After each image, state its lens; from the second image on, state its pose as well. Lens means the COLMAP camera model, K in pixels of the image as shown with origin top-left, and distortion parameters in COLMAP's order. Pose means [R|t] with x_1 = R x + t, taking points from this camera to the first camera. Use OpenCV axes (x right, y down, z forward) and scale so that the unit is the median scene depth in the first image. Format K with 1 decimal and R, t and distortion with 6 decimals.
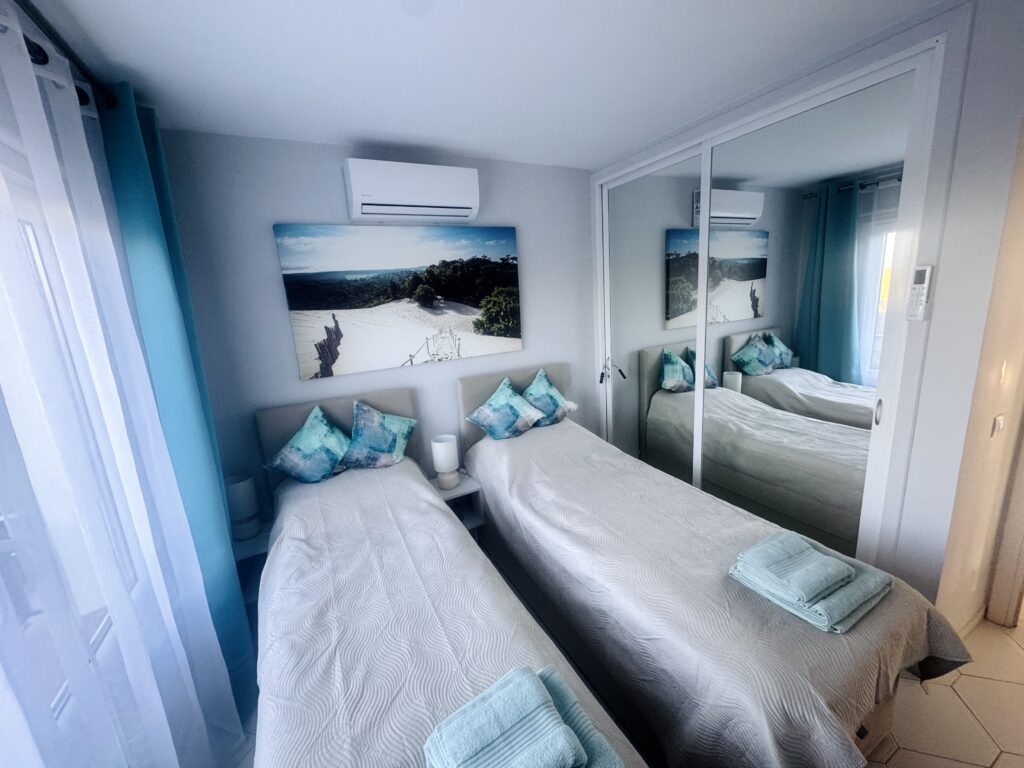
lens RADIAL K [[407.8, 0, 511.6], [0, 407.8, 377.8], [0, 0, 1]] dist [-0.001503, -0.000039]
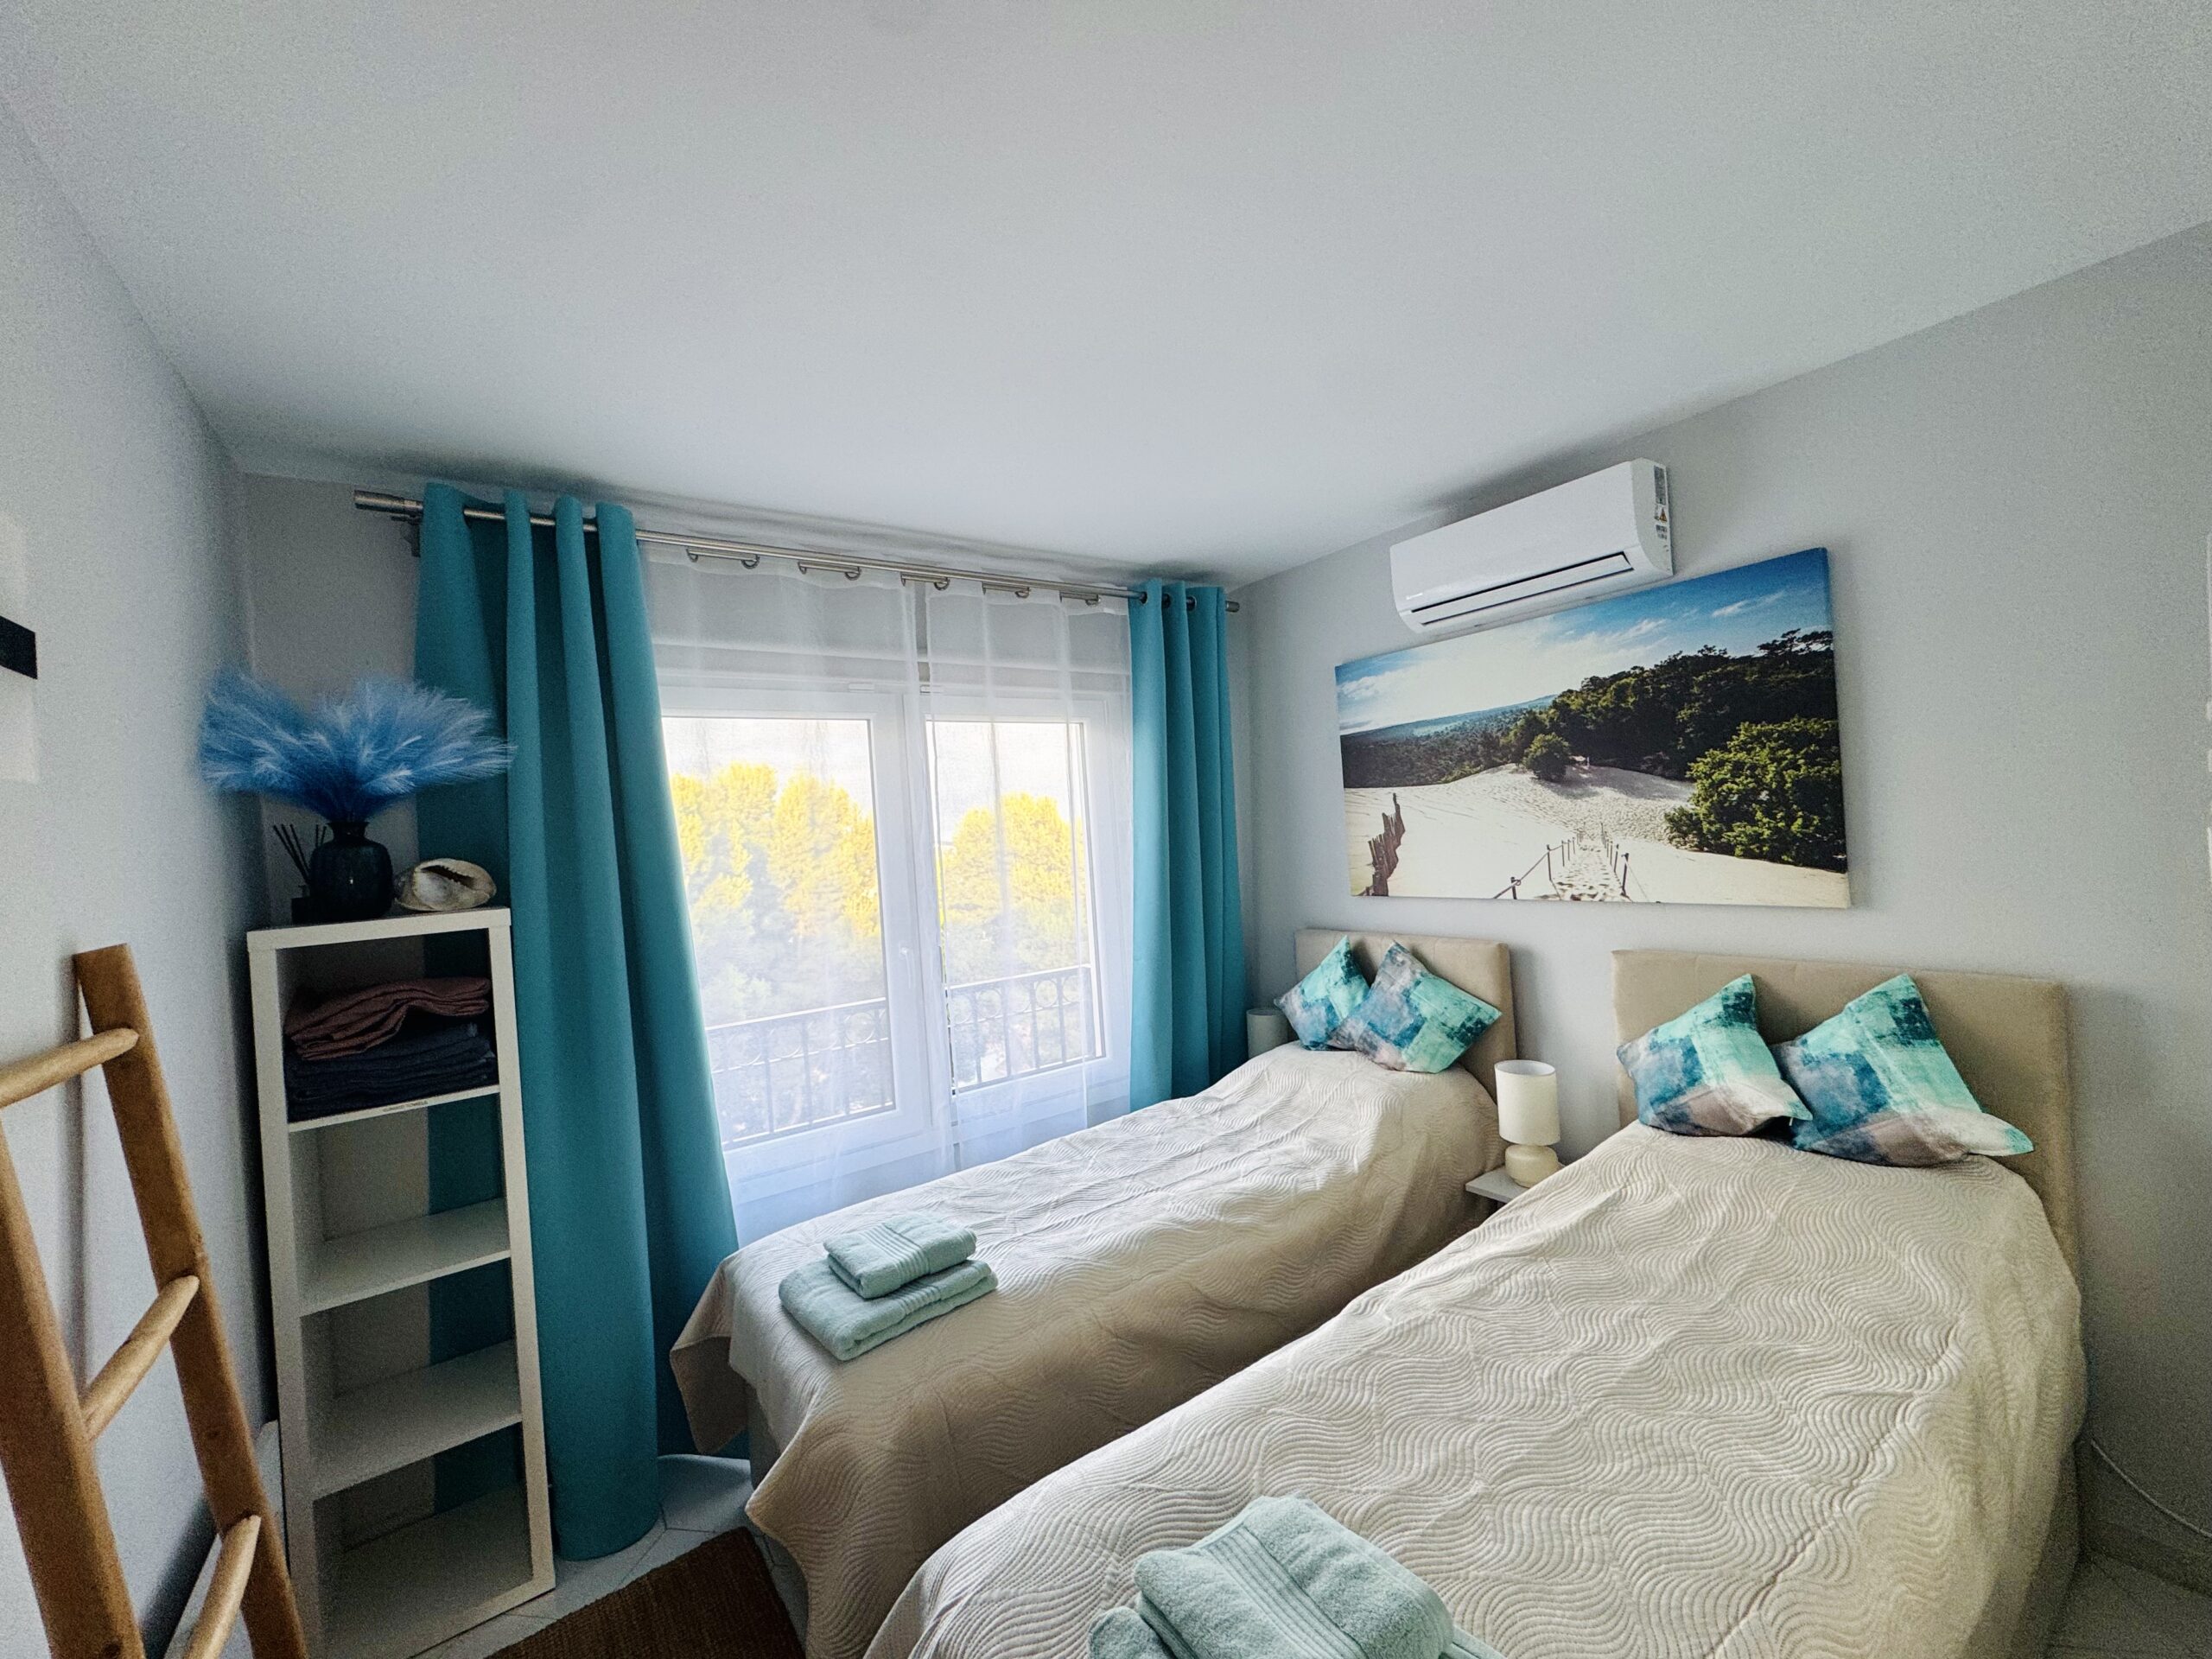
lens RADIAL K [[880.9, 0, 1105.2], [0, 880.9, 816.0], [0, 0, 1]] dist [-0.001503, -0.000039]
pose [[0.135682, 0.036441, -0.990082, 0.713976], [-0.147630, 0.988910, 0.016166, -0.072969], [0.979692, 0.143973, 0.139557, 0.359157]]
